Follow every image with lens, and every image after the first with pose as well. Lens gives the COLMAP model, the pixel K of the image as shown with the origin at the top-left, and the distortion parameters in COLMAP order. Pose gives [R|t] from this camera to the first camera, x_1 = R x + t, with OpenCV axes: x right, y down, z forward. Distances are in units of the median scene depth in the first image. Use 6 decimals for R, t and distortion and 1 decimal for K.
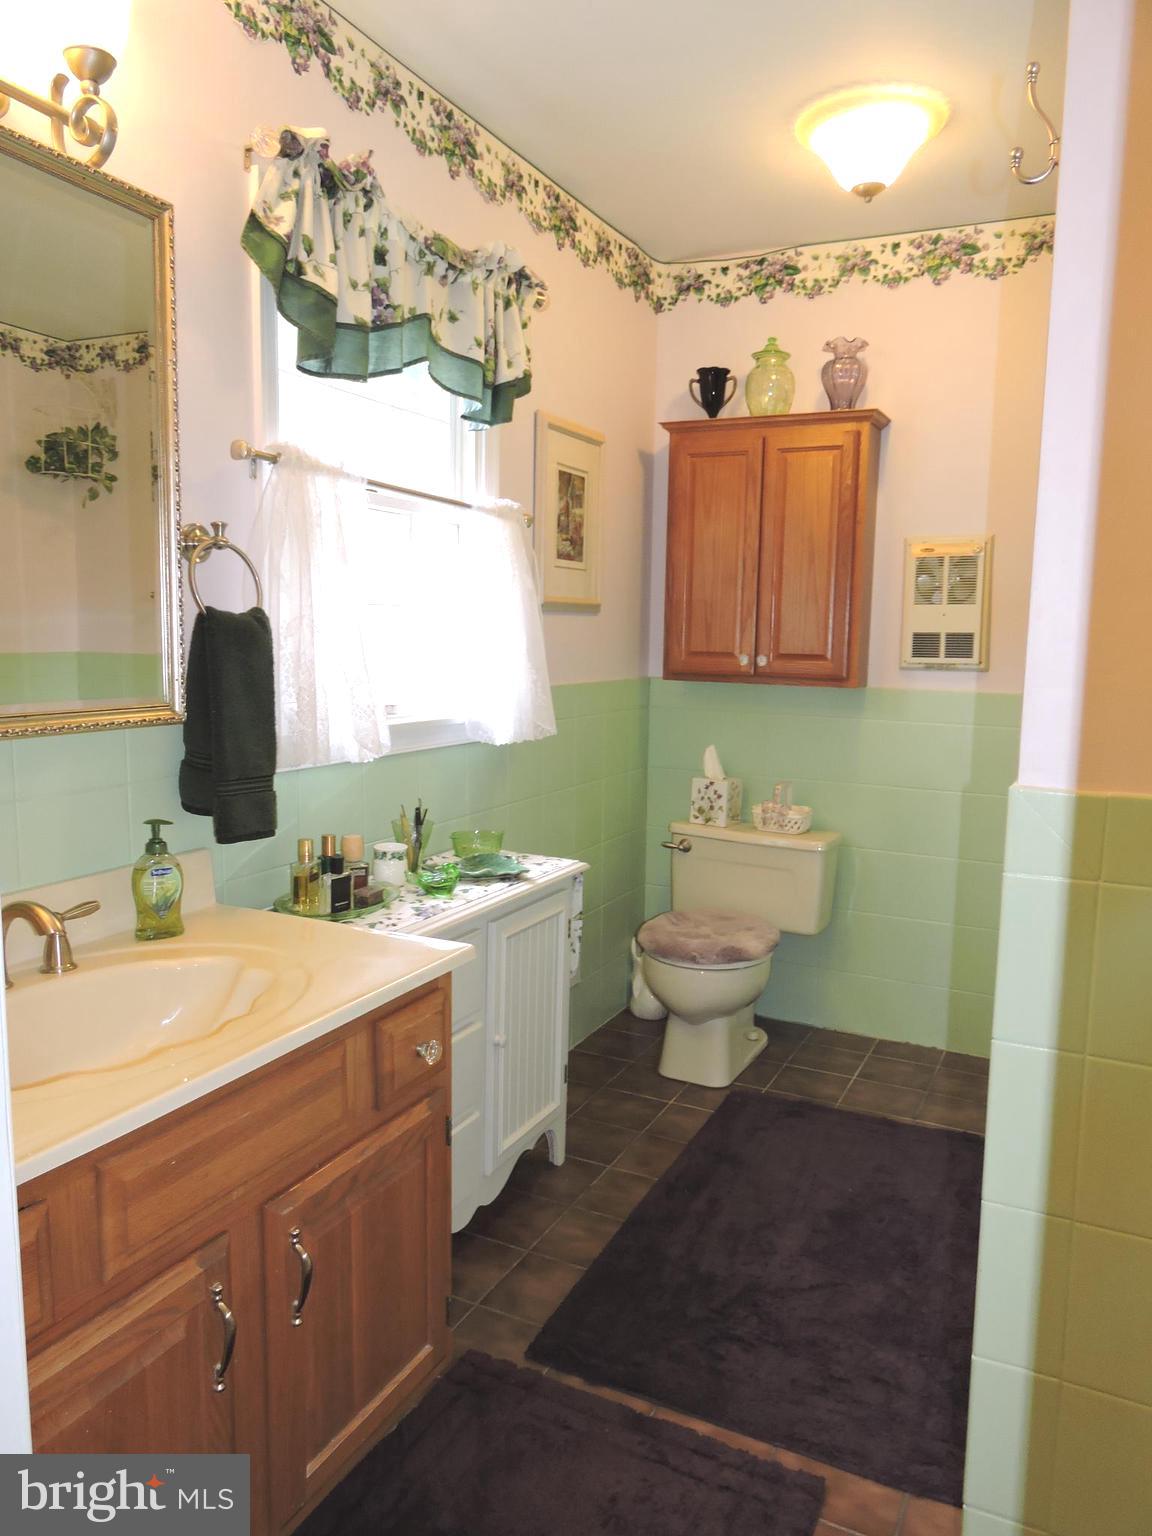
lens RADIAL K [[1094.5, 0, 576.0], [0, 1094.5, 771.3], [0, 0, 1]] dist [-0.004126, -0.004294]
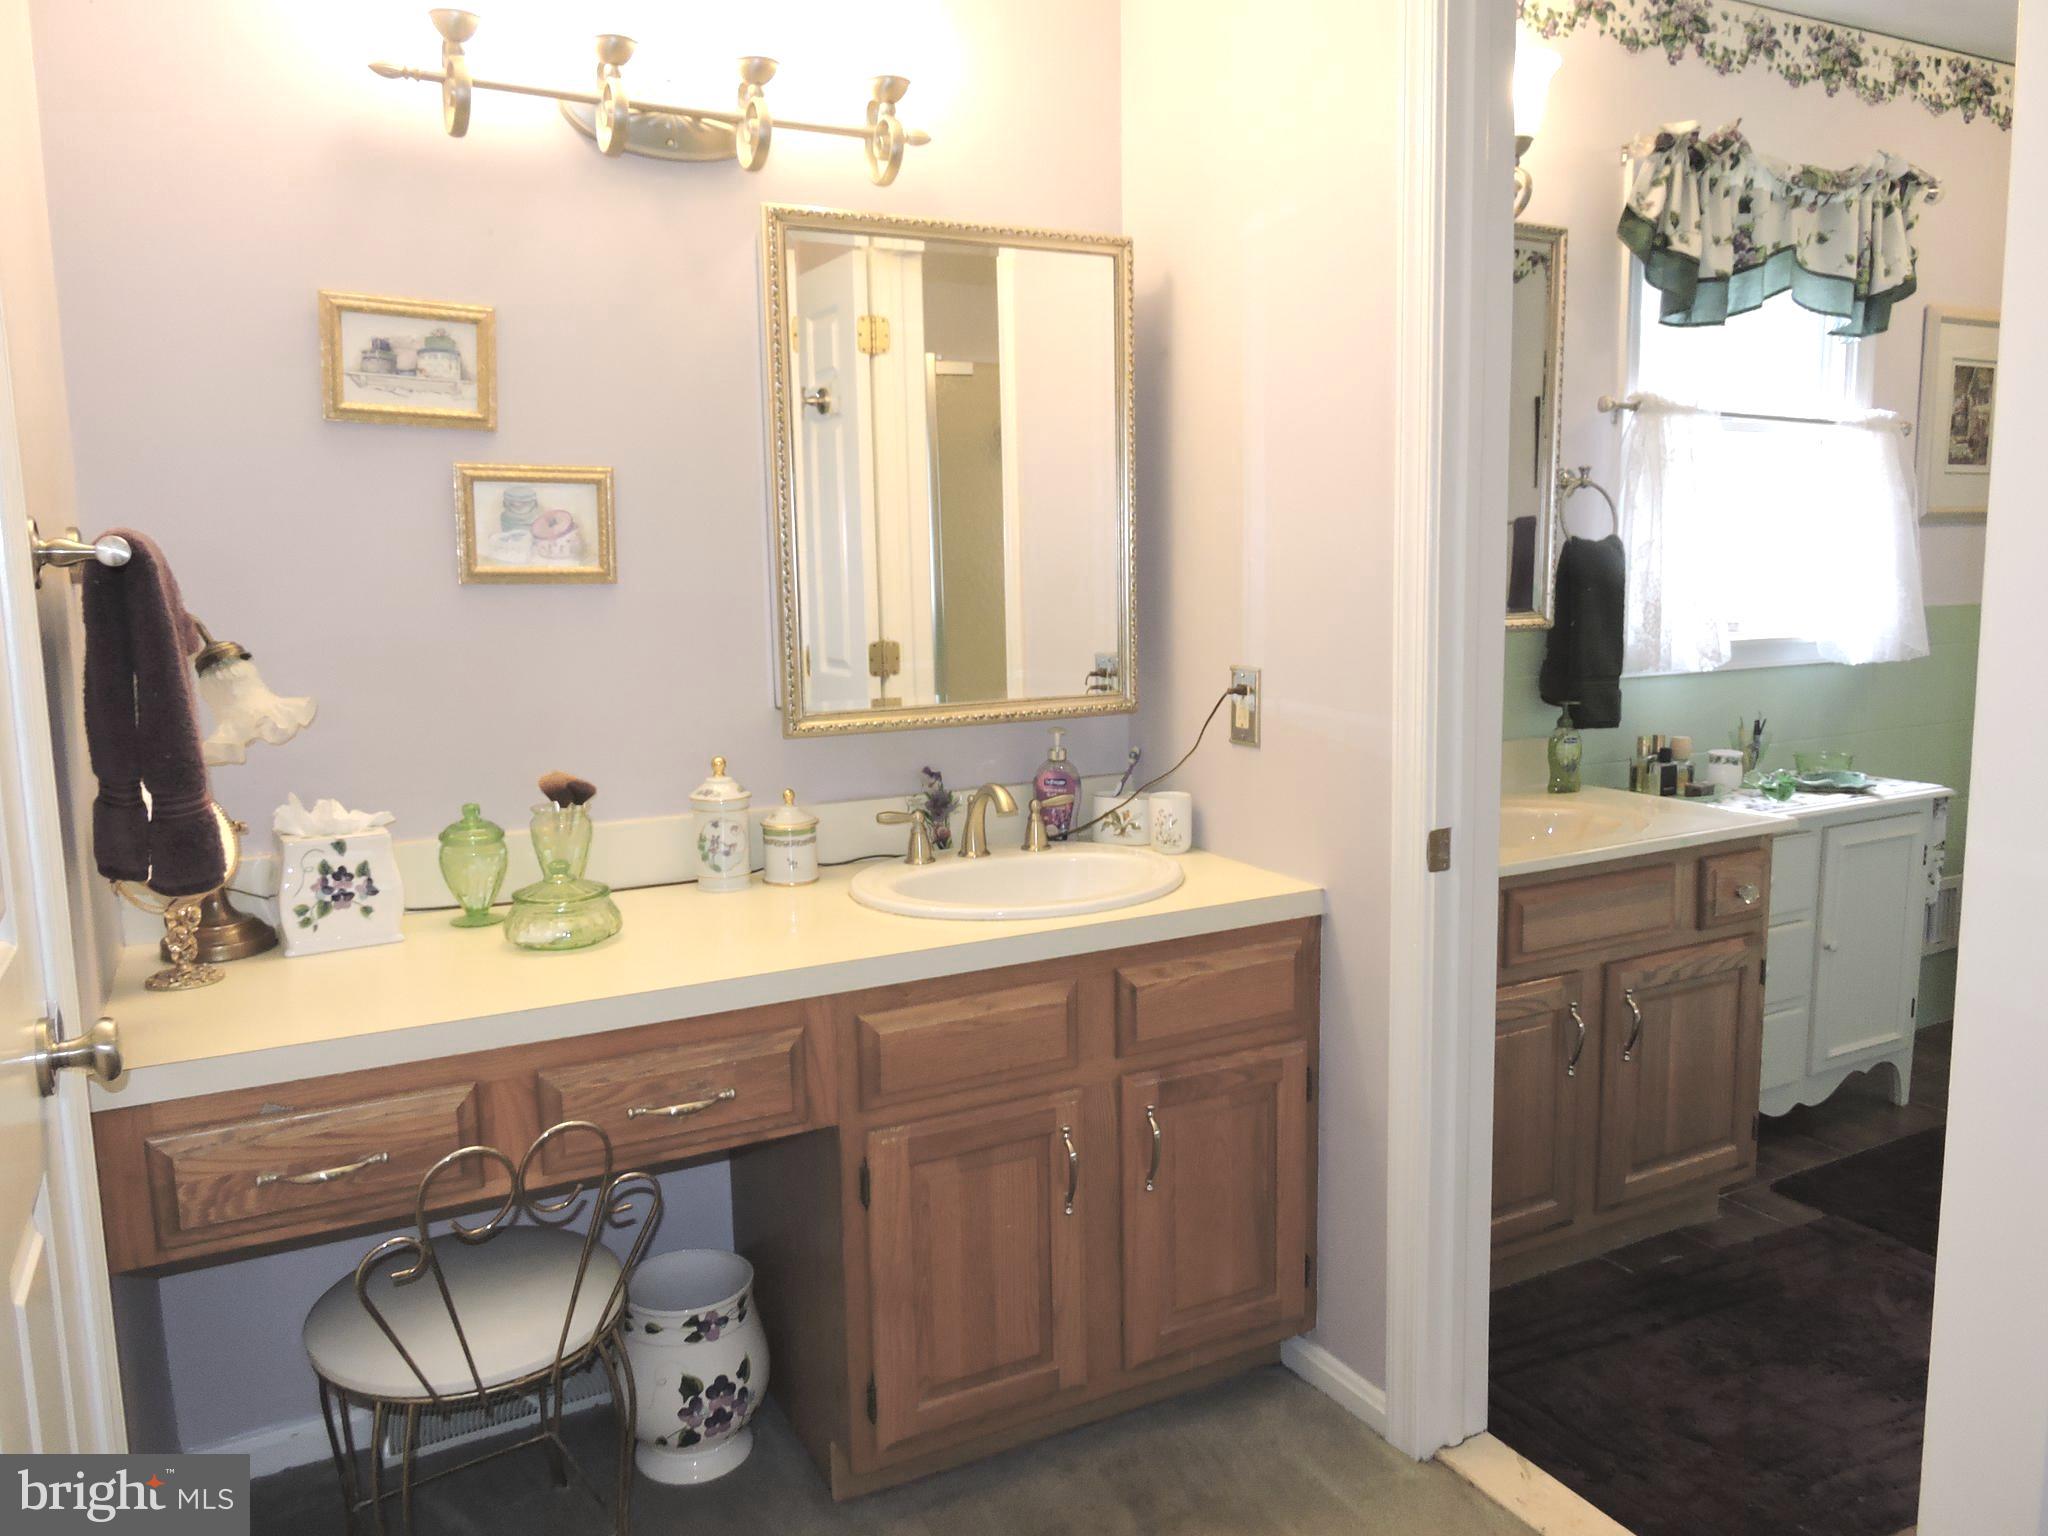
lens RADIAL K [[1459.3, 0, 1009.4], [0, 1459.3, 775.3], [0, 0, 1]] dist [-0.004126, -0.004294]
pose [[0.803269, 0.051072, -0.593422, 0.120182], [-0.042285, 0.998693, 0.028714, 0.083347], [0.594113, 0.002028, 0.804379, -0.591740]]
